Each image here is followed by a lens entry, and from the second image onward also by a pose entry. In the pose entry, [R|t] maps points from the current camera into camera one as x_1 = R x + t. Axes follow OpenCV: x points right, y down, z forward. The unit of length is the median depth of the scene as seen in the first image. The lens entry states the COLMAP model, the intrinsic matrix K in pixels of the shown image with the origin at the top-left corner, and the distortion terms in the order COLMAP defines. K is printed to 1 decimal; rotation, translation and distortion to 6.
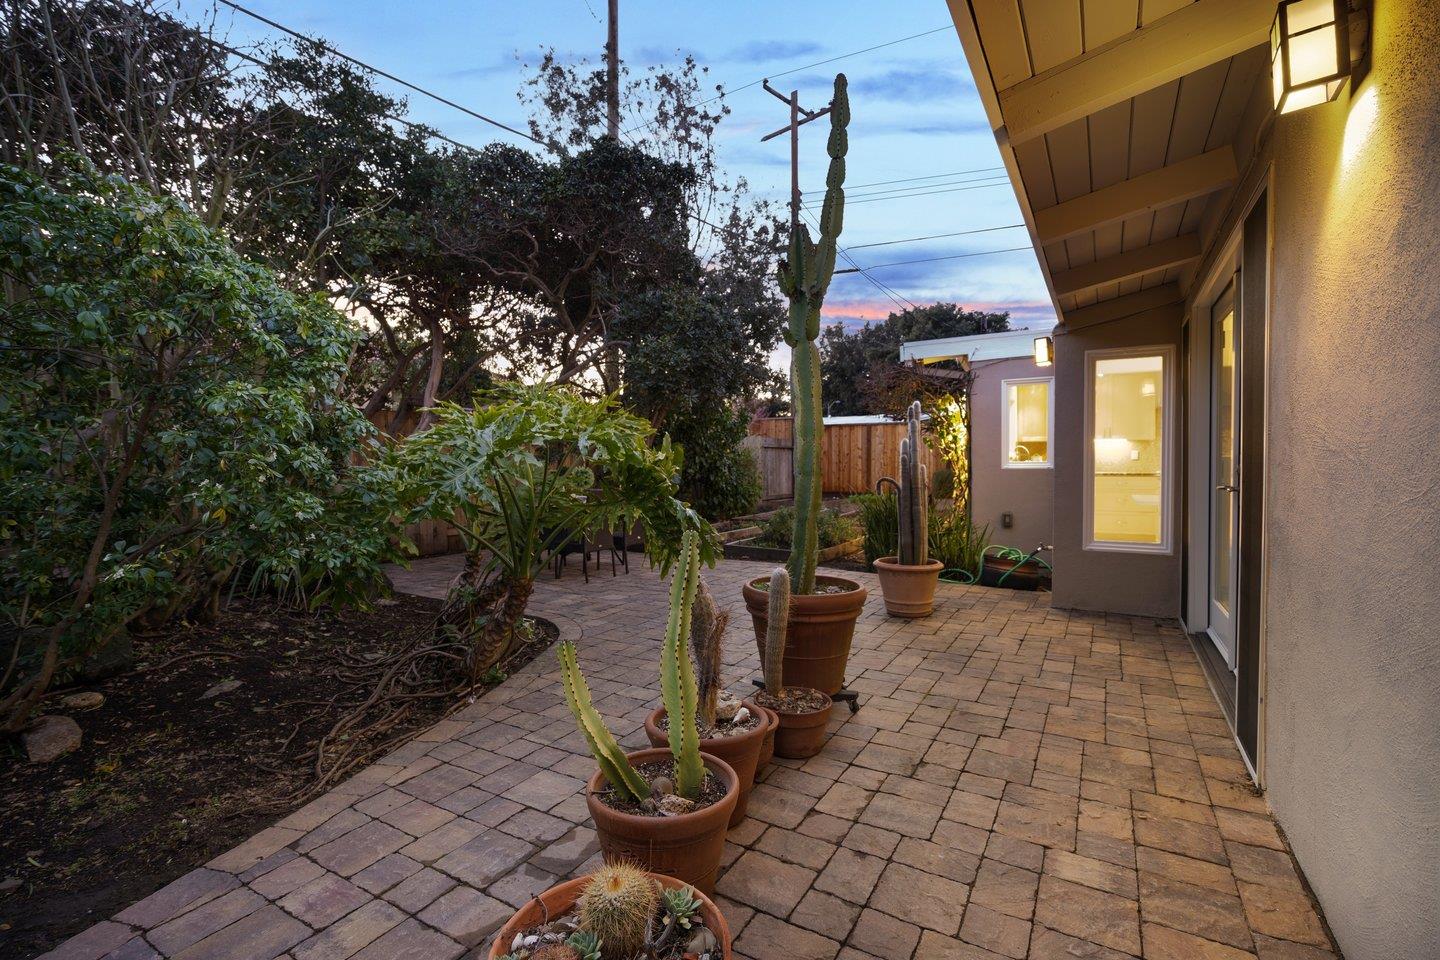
lens RADIAL K [[653.5, 0, 720.6], [0, 653.5, 476.3], [0, 0, 1]] dist [0.000591, 0.000122]
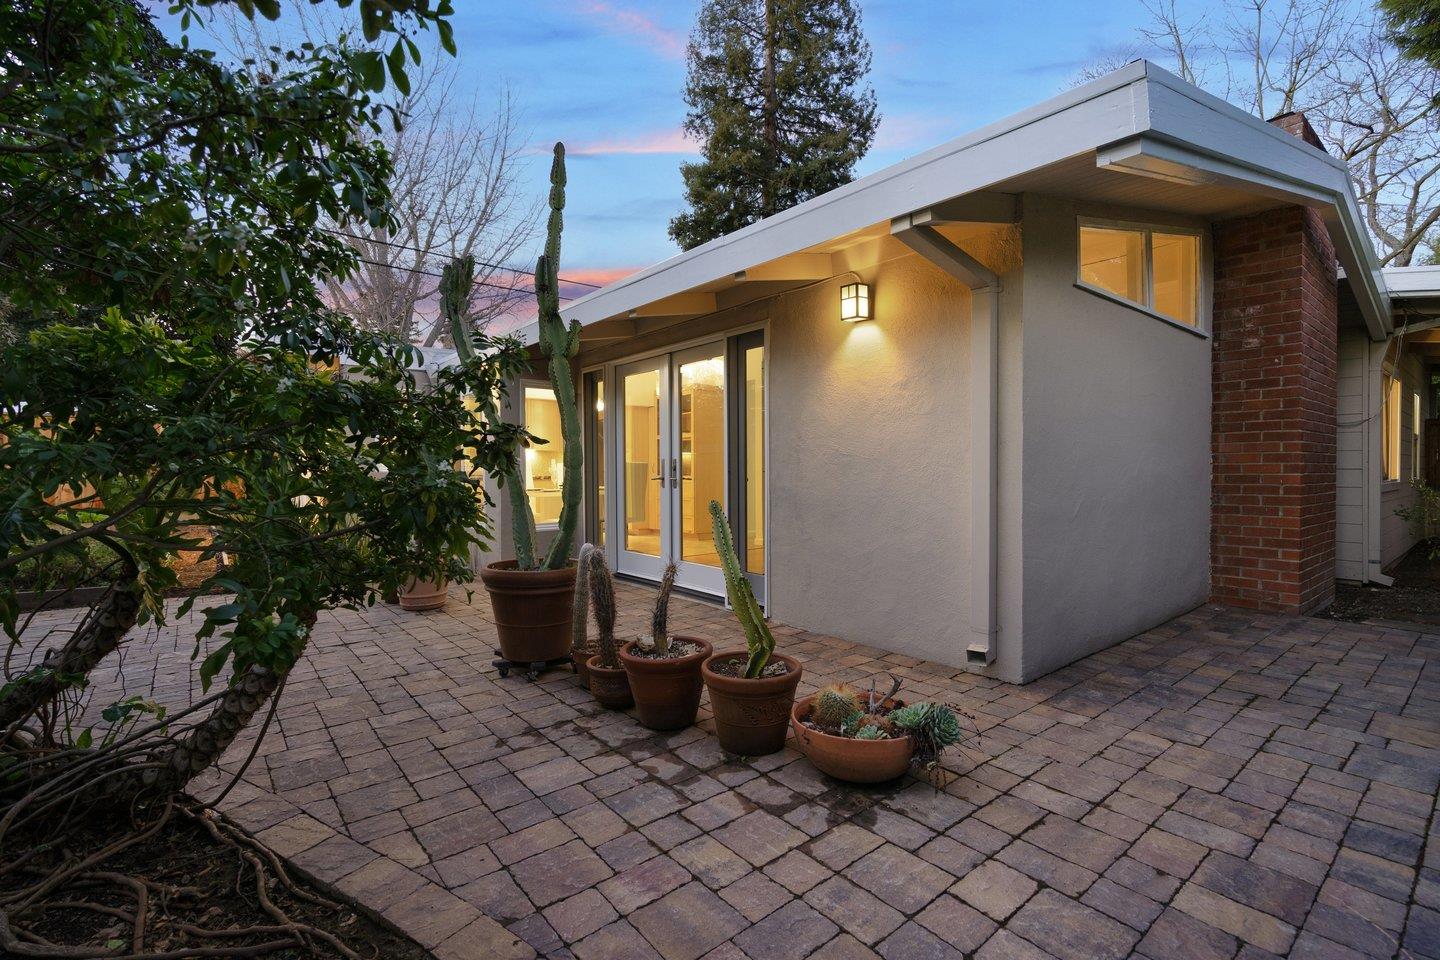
lens RADIAL K [[653.5, 0, 717.1], [0, 653.5, 473.2], [0, 0, 1]] dist [0.000591, 0.000122]
pose [[0.338919, -0.002782, 0.940811, -1.232633], [0.018517, 0.999822, -0.003714, 0.021169], [-0.940633, 0.018680, 0.338910, 0.445447]]
